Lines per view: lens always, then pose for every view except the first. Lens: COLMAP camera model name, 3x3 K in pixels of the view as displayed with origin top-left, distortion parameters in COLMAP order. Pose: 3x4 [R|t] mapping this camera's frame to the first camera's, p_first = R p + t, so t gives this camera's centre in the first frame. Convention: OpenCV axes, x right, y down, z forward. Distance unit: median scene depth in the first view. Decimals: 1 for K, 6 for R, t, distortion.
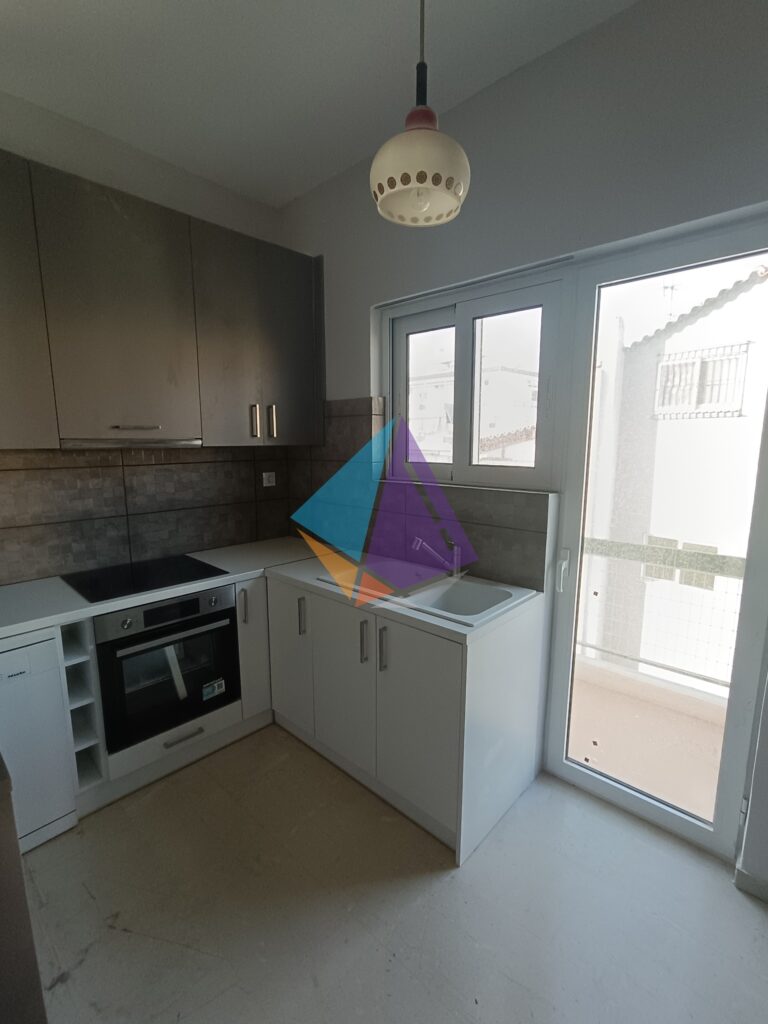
lens RADIAL K [[473.9, 0, 379.3], [0, 473.9, 516.0], [0, 0, 1]] dist [-0.019733, 0.012383]
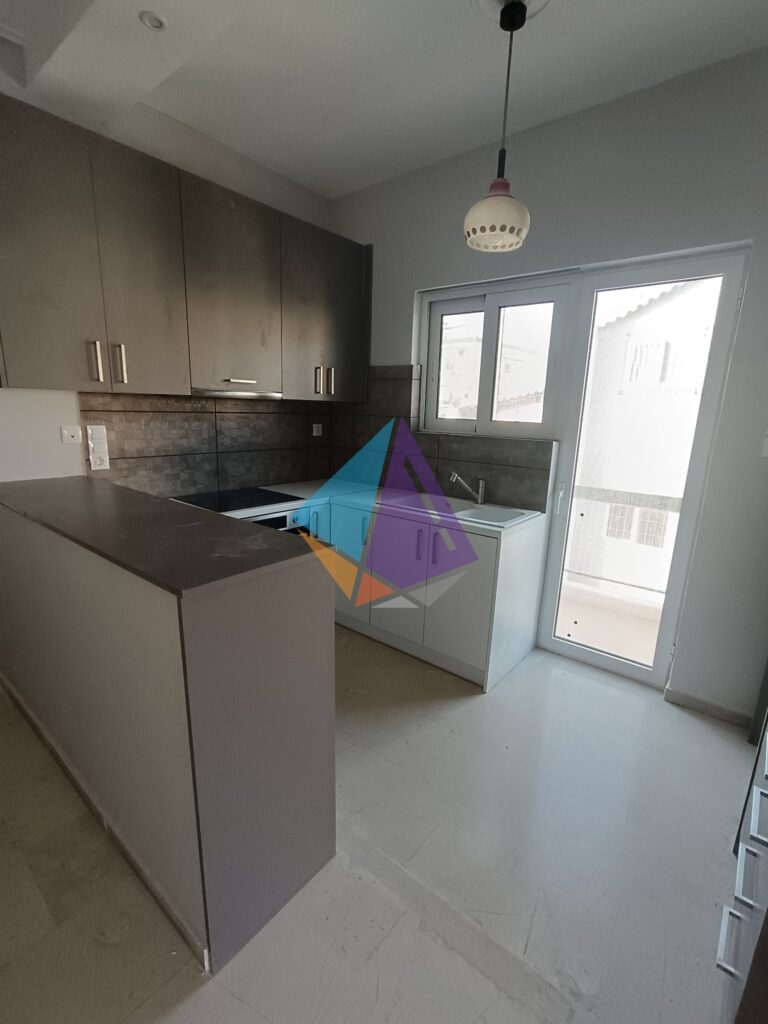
lens RADIAL K [[467.6, 0, 384.0], [0, 467.6, 512.0], [0, 0, 1]] dist [-0.010028, 0.005201]
pose [[0.997181, 0.018879, 0.072622, -0.194096], [-0.023383, 0.997822, 0.061686, 0.072153], [-0.071299, -0.063210, 0.995450, -0.286923]]
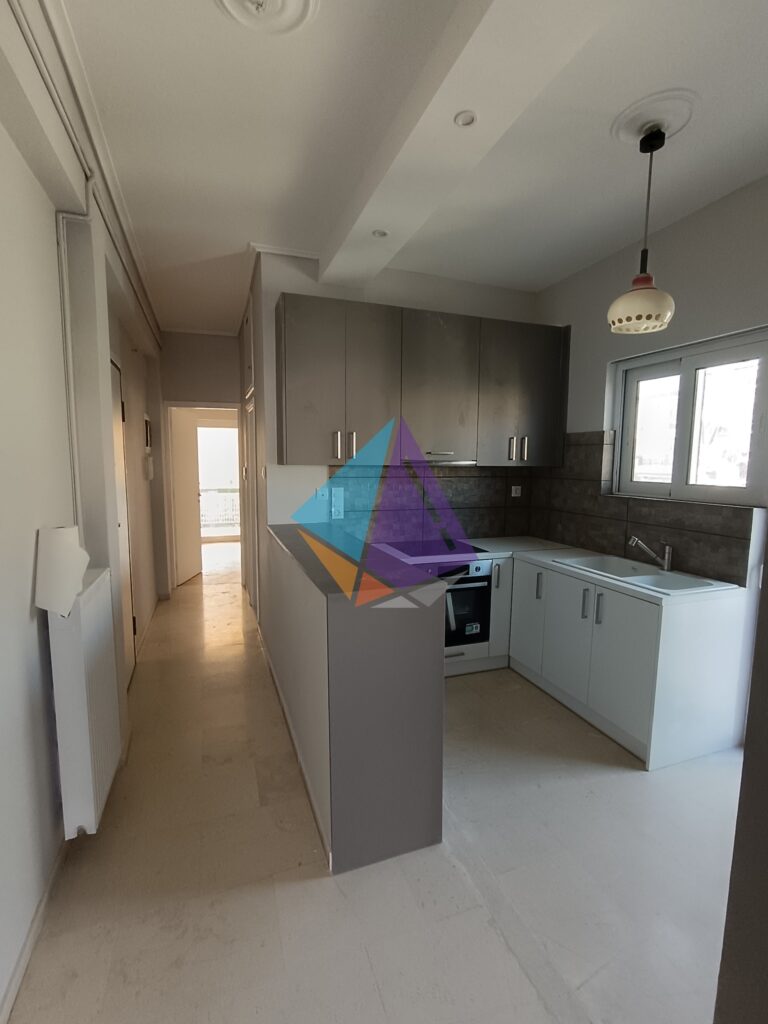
lens RADIAL K [[467.6, 0, 384.0], [0, 467.6, 512.0], [0, 0, 1]] dist [-0.010028, 0.005201]
pose [[0.895876, 0.060959, -0.440103, 0.022118], [-0.082851, 0.996089, -0.030683, 0.068711], [0.436512, 0.063951, 0.897423, -0.450982]]
